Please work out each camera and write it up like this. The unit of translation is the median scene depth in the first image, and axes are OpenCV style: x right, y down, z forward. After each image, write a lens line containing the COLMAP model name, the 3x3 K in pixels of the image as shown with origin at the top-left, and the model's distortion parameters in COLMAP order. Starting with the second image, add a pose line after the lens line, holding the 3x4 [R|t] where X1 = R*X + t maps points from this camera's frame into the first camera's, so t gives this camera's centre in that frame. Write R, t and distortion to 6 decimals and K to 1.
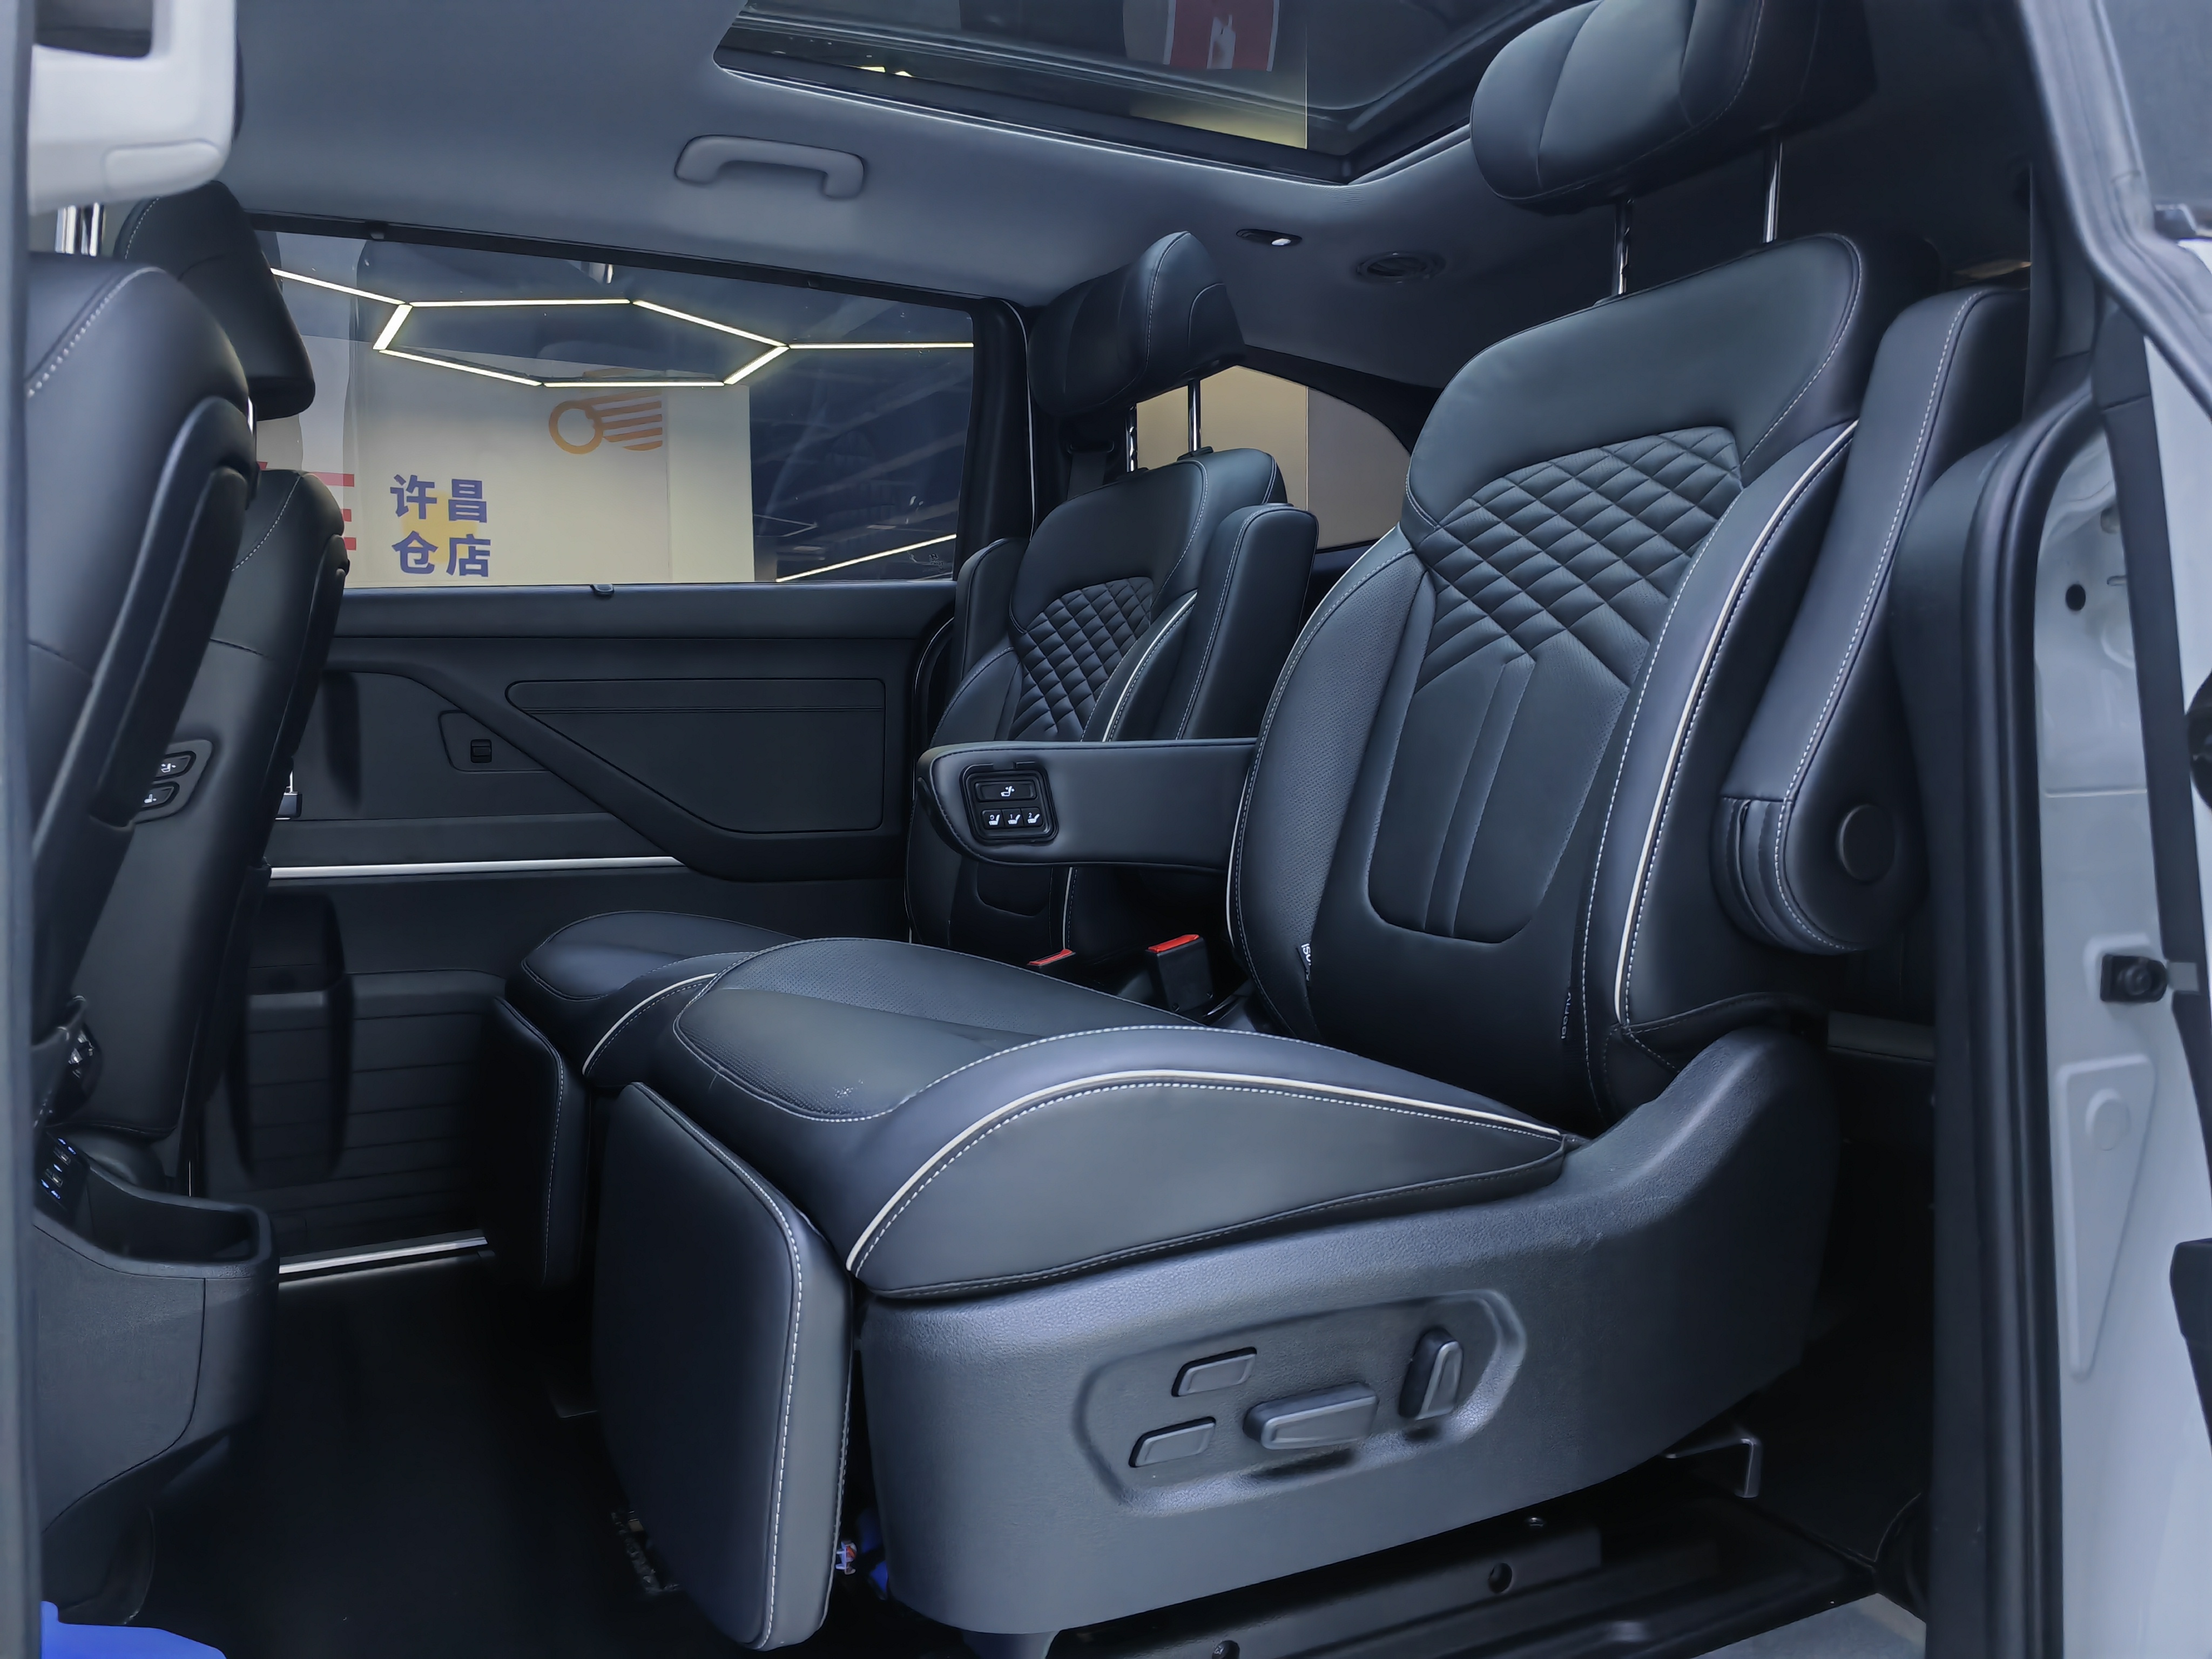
lens RADIAL K [[1726.0, 0, 1106.0], [0, 1726.0, 829.5], [0, 0, 1]] dist [0.004498, -0.001428]
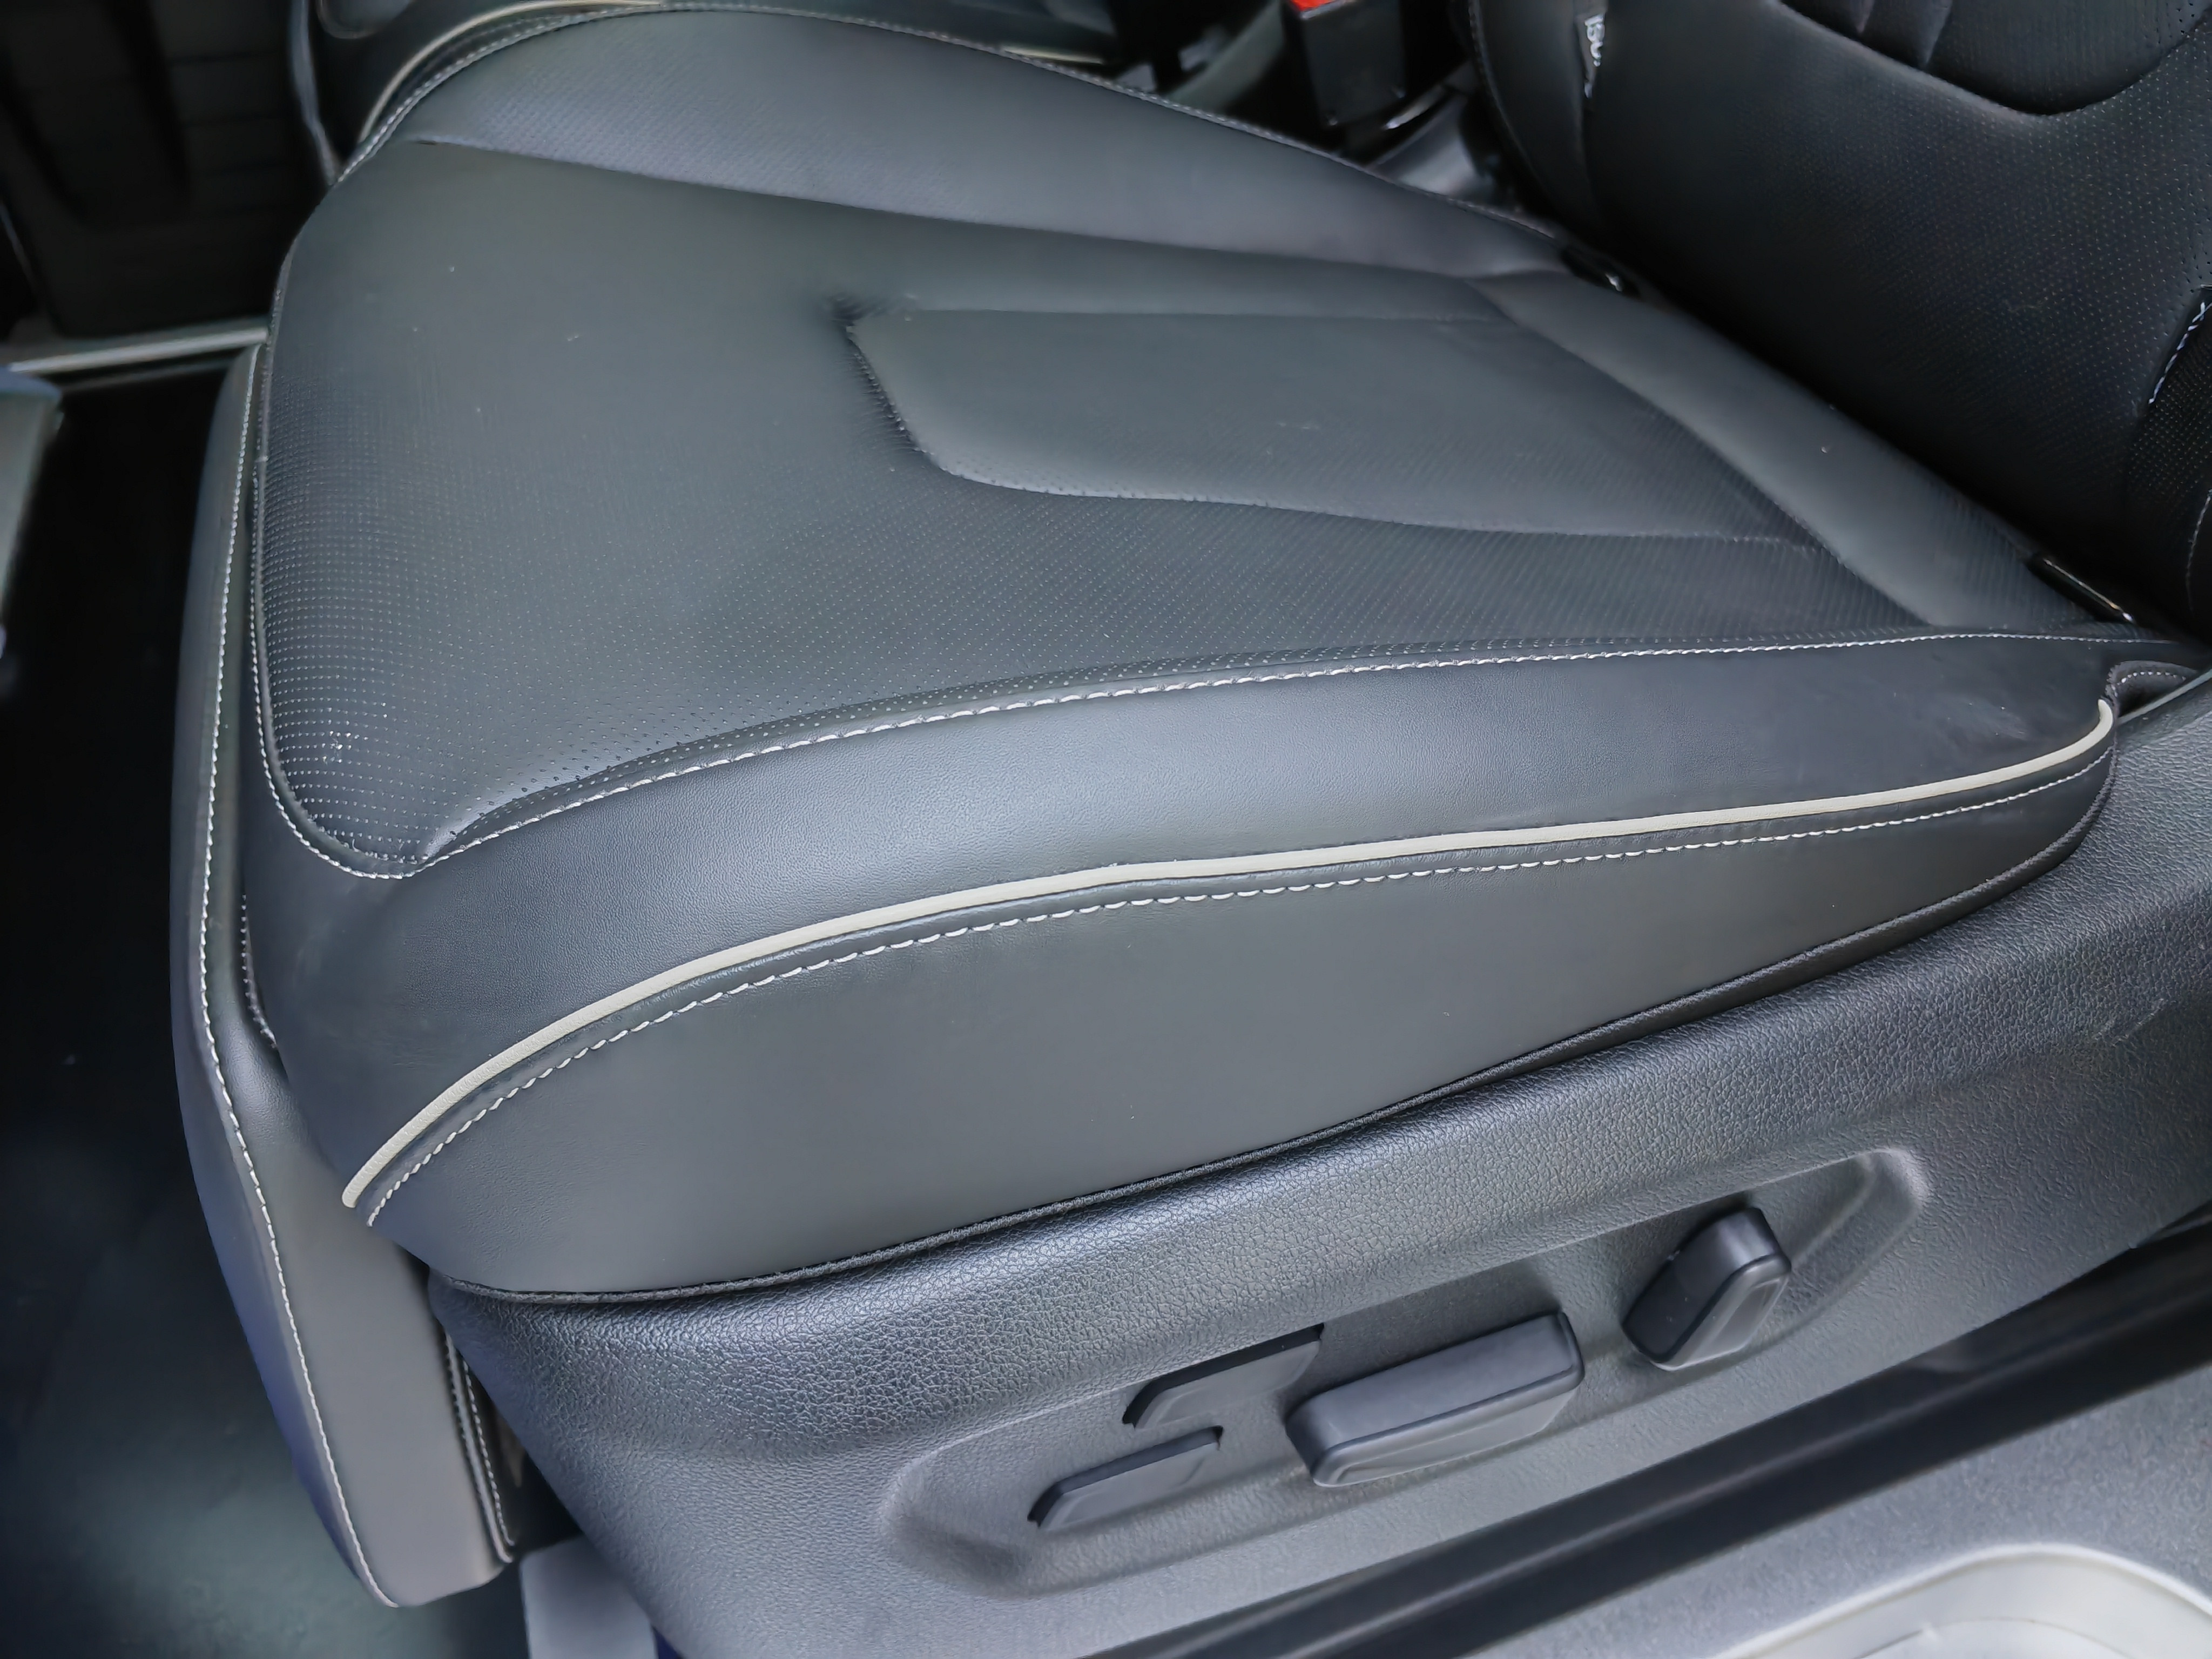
lens RADIAL K [[1726.0, 0, 1106.0], [0, 1726.0, 829.5], [0, 0, 1]] dist [0.004498, -0.001428]
pose [[0.993180, 0.079101, -0.085654, 0.062211], [-0.013318, 0.806813, 0.590657, -0.068679], [0.115829, -0.585488, 0.802363, 0.767120]]
